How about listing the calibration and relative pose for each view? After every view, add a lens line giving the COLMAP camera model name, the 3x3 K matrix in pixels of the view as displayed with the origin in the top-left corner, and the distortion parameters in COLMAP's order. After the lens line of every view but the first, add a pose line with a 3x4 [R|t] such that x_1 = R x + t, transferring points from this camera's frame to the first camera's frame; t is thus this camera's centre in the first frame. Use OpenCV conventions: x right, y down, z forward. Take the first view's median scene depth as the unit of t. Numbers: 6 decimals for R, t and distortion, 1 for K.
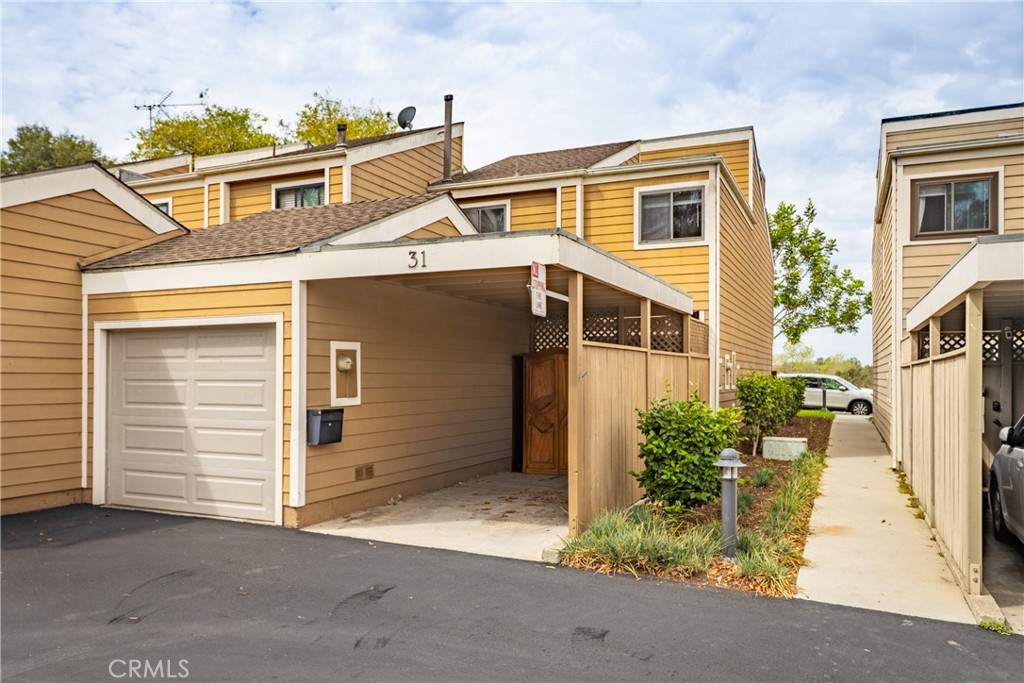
lens RADIAL K [[752.1, 0, 512.1], [0, 752.1, 370.6], [0, 0, 1]] dist [0.002519, 0.000024]
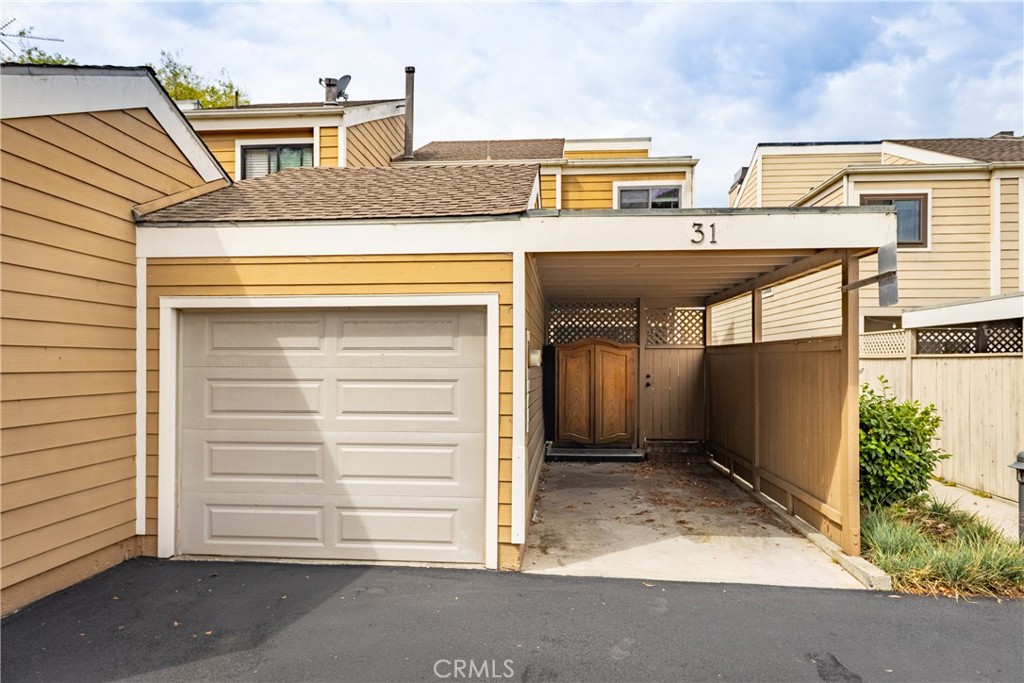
lens RADIAL K [[673.5, 0, 509.9], [0, 673.5, 358.0], [0, 0, 1]] dist [0.004046, 0.000845]
pose [[0.943973, 0.000924, 0.330022, -0.456096], [-0.002543, 0.999987, 0.004476, -0.011823], [-0.330013, -0.005064, 0.943963, 0.301357]]
